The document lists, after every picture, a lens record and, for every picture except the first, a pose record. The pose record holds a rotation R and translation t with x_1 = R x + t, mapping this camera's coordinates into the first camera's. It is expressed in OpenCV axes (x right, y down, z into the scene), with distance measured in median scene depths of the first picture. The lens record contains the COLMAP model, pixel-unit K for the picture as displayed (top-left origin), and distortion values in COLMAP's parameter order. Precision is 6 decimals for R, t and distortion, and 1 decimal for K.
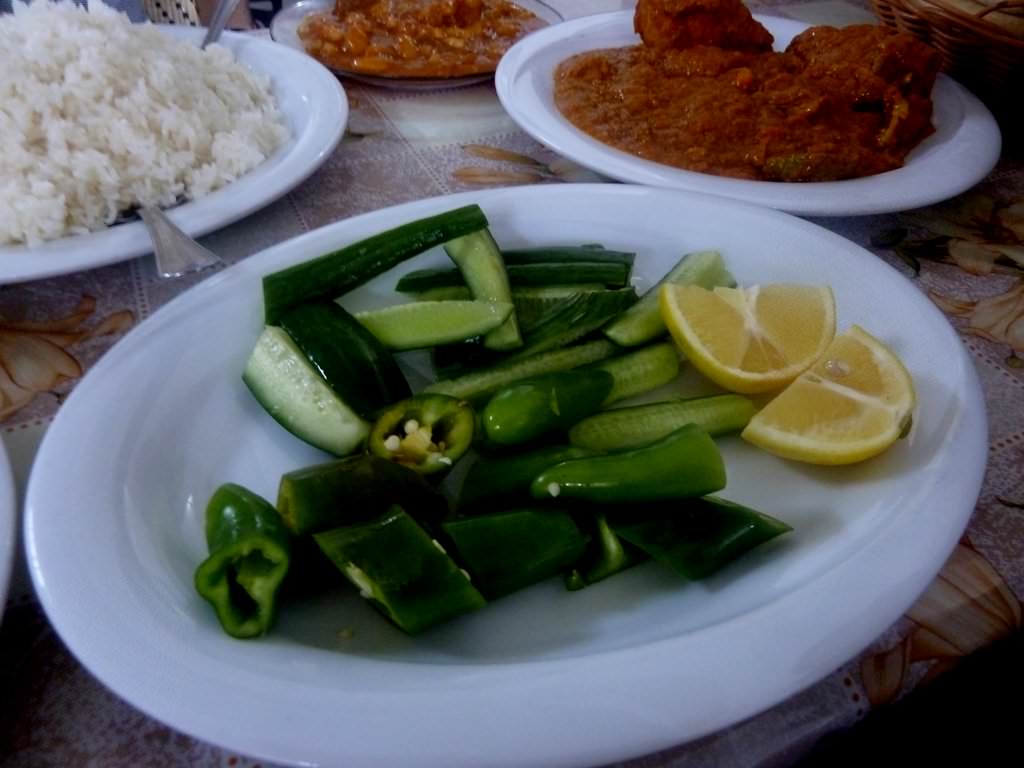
lens RADIAL K [[870.7, 0, 512.0], [0, 870.7, 384.0], [0, 0, 1]] dist [0.000266, 0.003973]
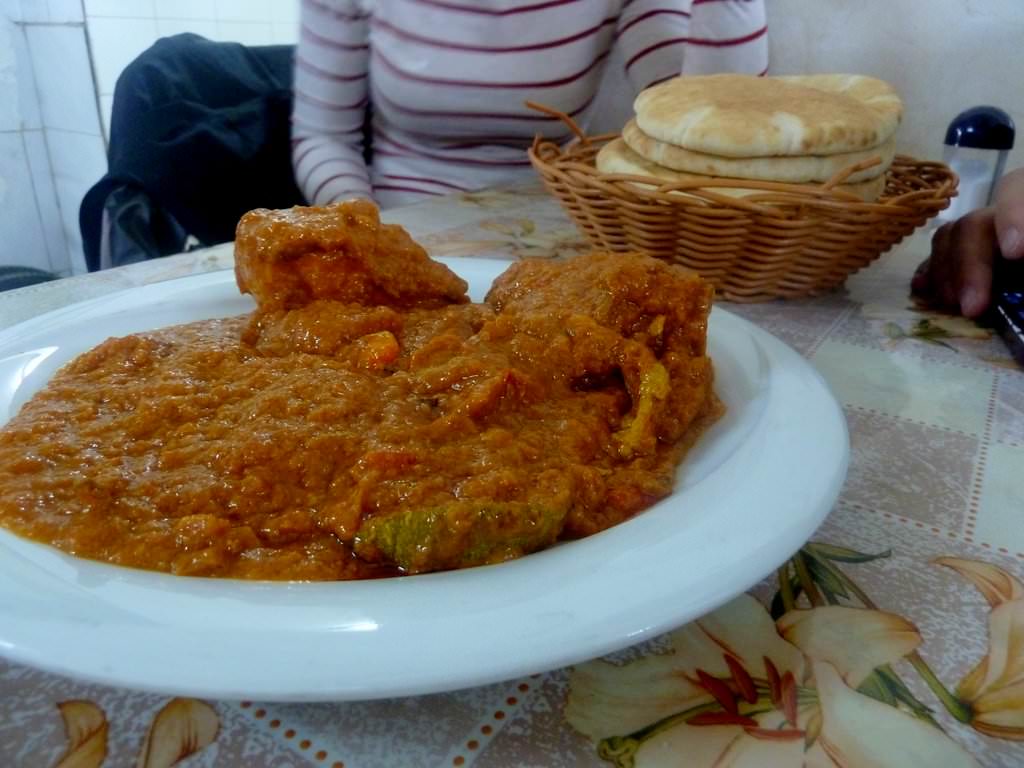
lens RADIAL K [[870.7, 0, 512.0], [0, 870.7, 384.0], [0, 0, 1]] dist [0.000266, 0.003973]
pose [[0.984180, -0.091205, 0.151890, 0.279068], [0.131821, 0.949768, -0.283837, -0.173430], [-0.118373, 0.299369, 0.946766, 0.504697]]
